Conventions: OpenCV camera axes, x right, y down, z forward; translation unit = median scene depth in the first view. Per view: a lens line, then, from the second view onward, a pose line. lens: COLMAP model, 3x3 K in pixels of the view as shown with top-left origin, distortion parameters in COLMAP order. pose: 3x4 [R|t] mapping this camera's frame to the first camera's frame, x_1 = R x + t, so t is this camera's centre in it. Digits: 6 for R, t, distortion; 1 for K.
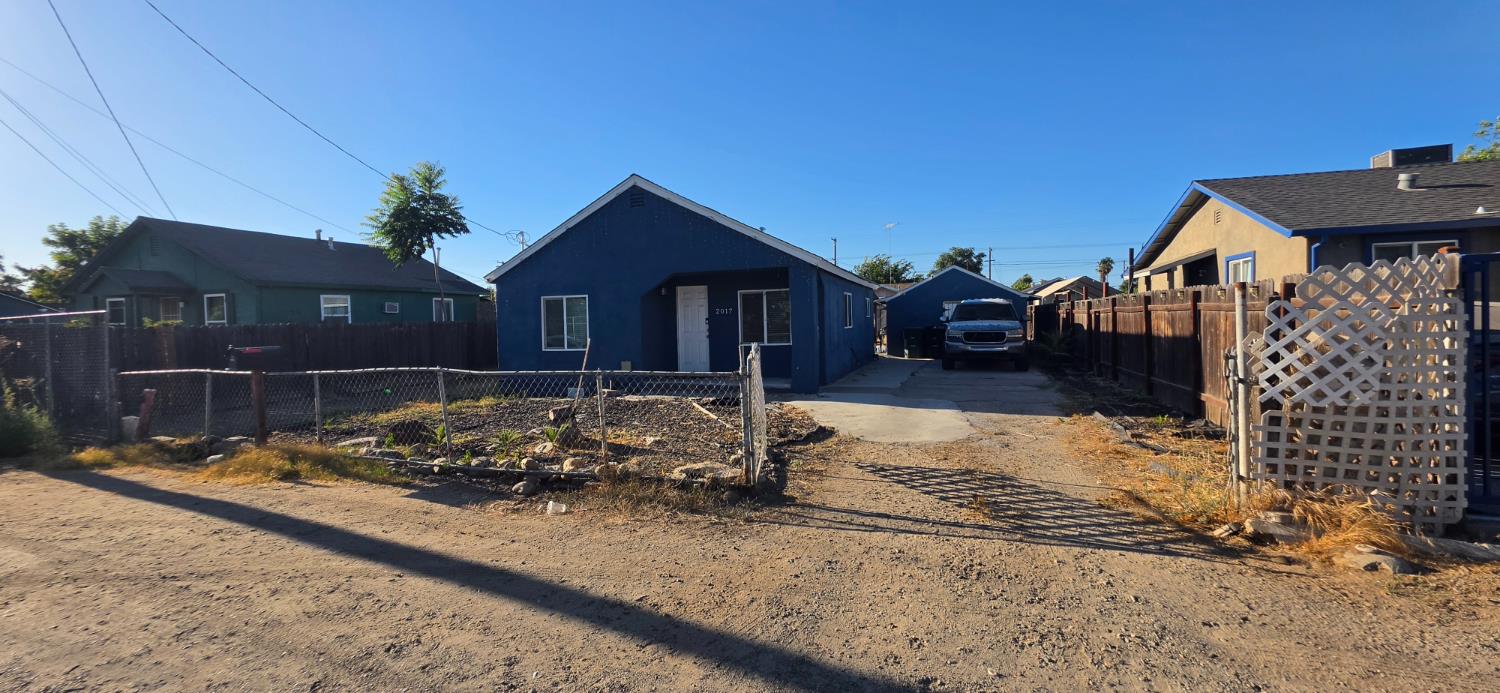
lens RADIAL K [[610.3, 0, 754.3], [0, 610.3, 318.9], [0, 0, 1]] dist [0.003375, 0.000099]
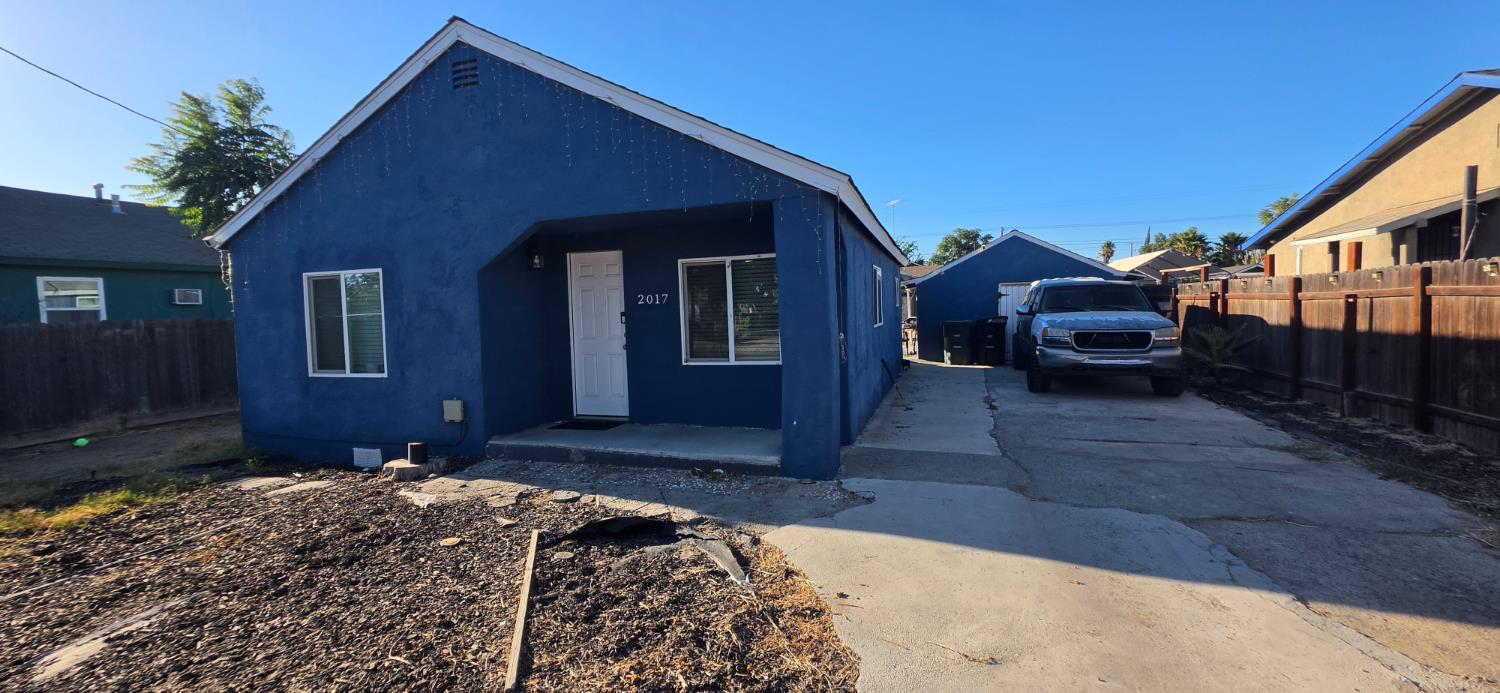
lens RADIAL K [[610.3, 0, 754.3], [0, 610.3, 318.9], [0, 0, 1]] dist [0.003375, 0.000099]
pose [[0.999941, -0.006224, 0.008916, 0.026779], [0.006034, 0.999758, 0.021155, -0.005090], [-0.009045, -0.021099, 0.999736, 0.390368]]
